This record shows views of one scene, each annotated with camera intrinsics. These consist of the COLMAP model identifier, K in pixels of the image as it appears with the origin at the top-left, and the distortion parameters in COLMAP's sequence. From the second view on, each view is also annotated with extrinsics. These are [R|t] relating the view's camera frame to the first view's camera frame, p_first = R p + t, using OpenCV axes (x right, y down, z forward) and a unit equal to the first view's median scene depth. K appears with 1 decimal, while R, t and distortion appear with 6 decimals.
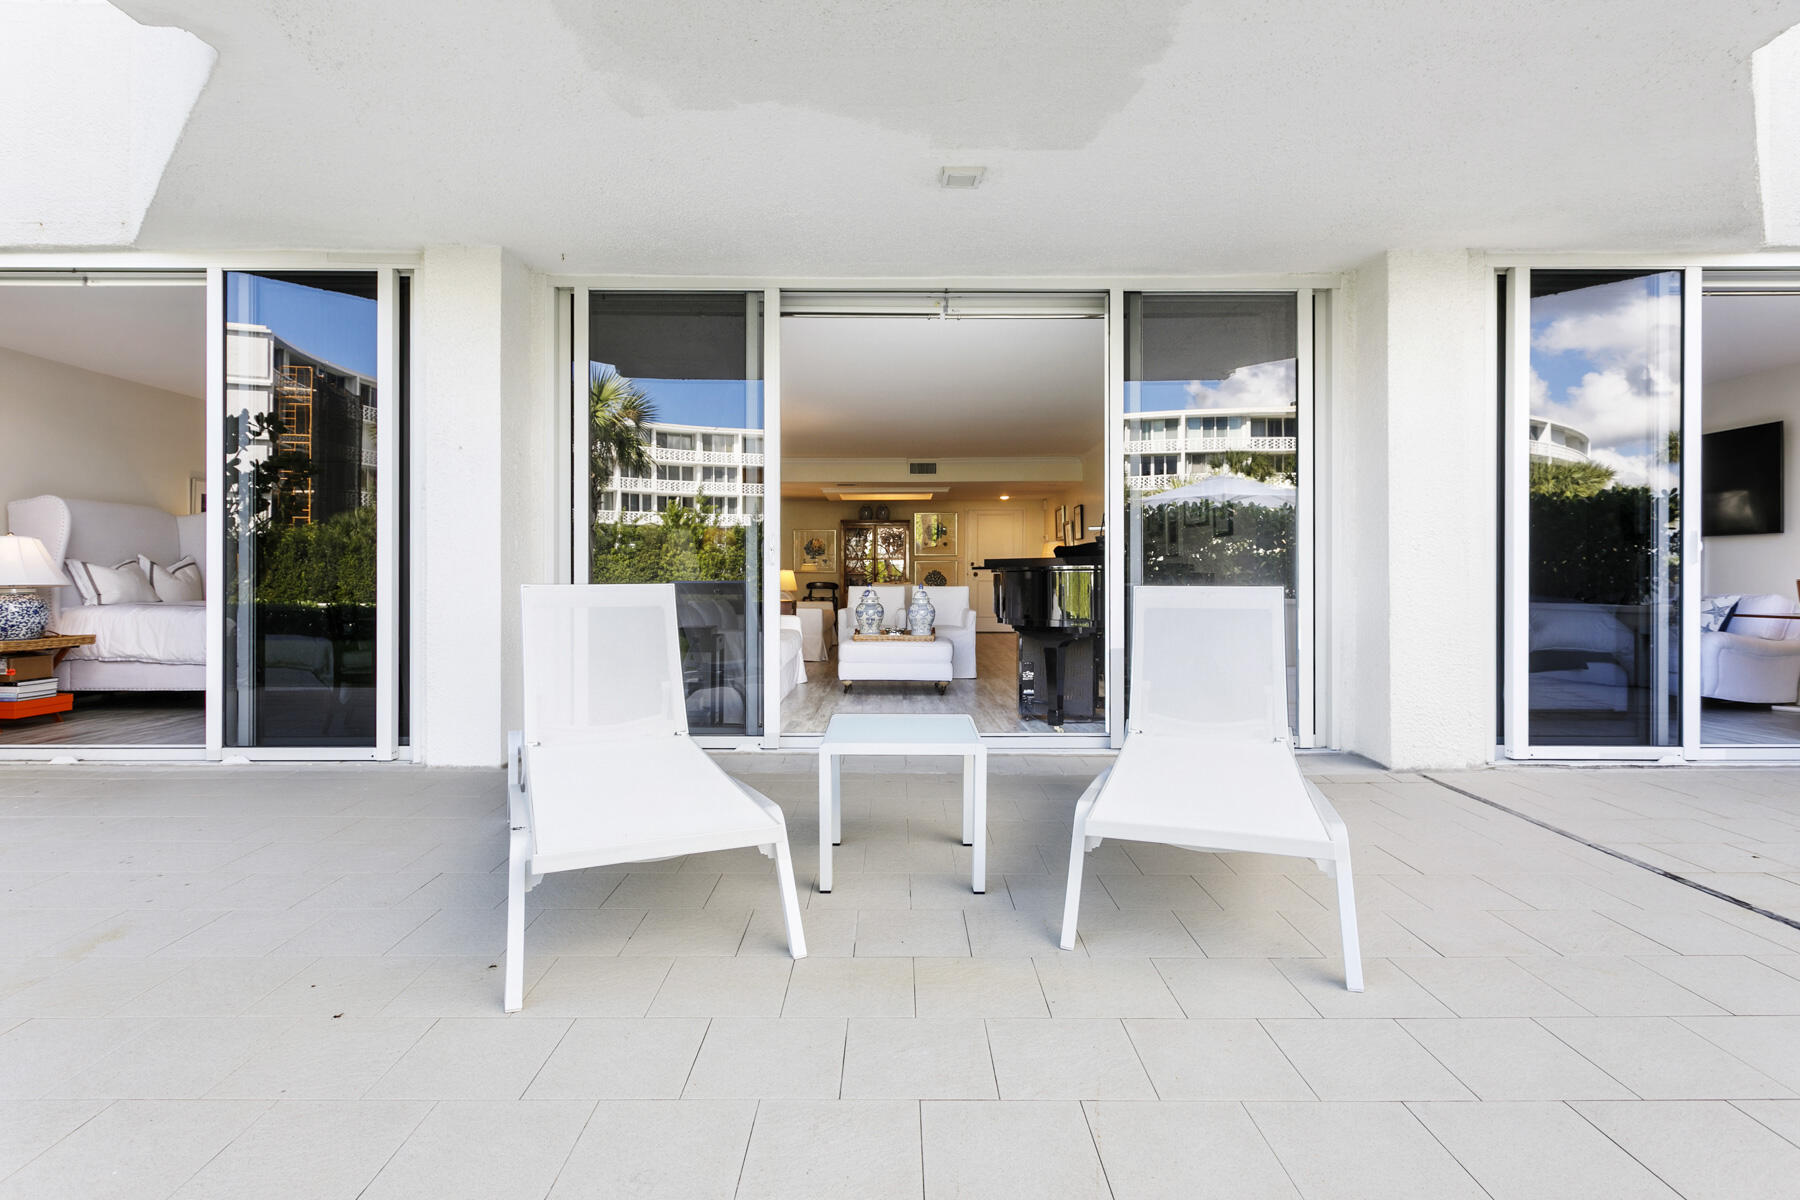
lens RADIAL K [[879.2, 0, 896.2], [0, 879.2, 580.4], [0, 0, 1]] dist [-0.001056, 0.000021]
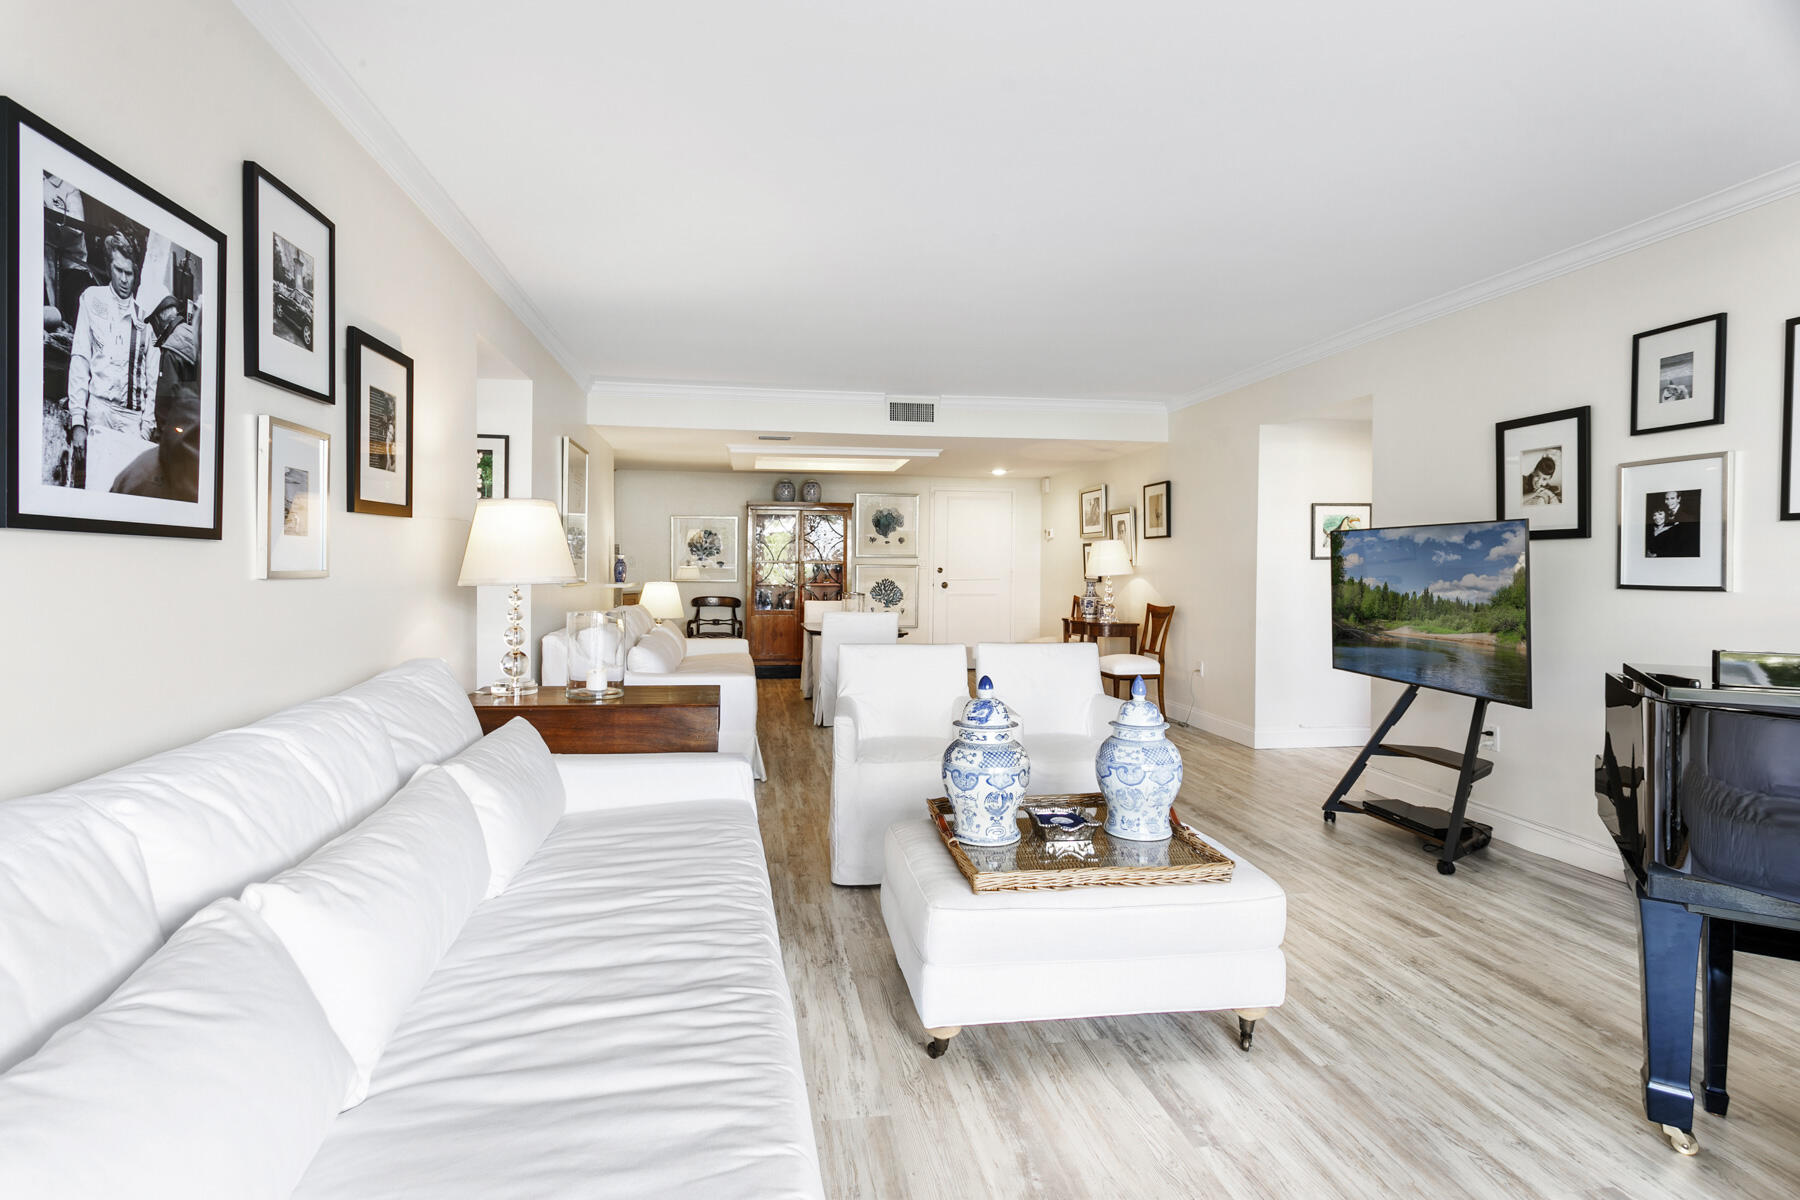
lens RADIAL K [[879.2, 0, 896.2], [0, 879.2, 580.4], [0, 0, 1]] dist [-0.001056, 0.000021]
pose [[0.987627, 0.000799, 0.156816, -0.064271], [-0.002543, 0.999937, 0.010924, -0.020645], [-0.156798, -0.011187, 0.987567, 0.390979]]
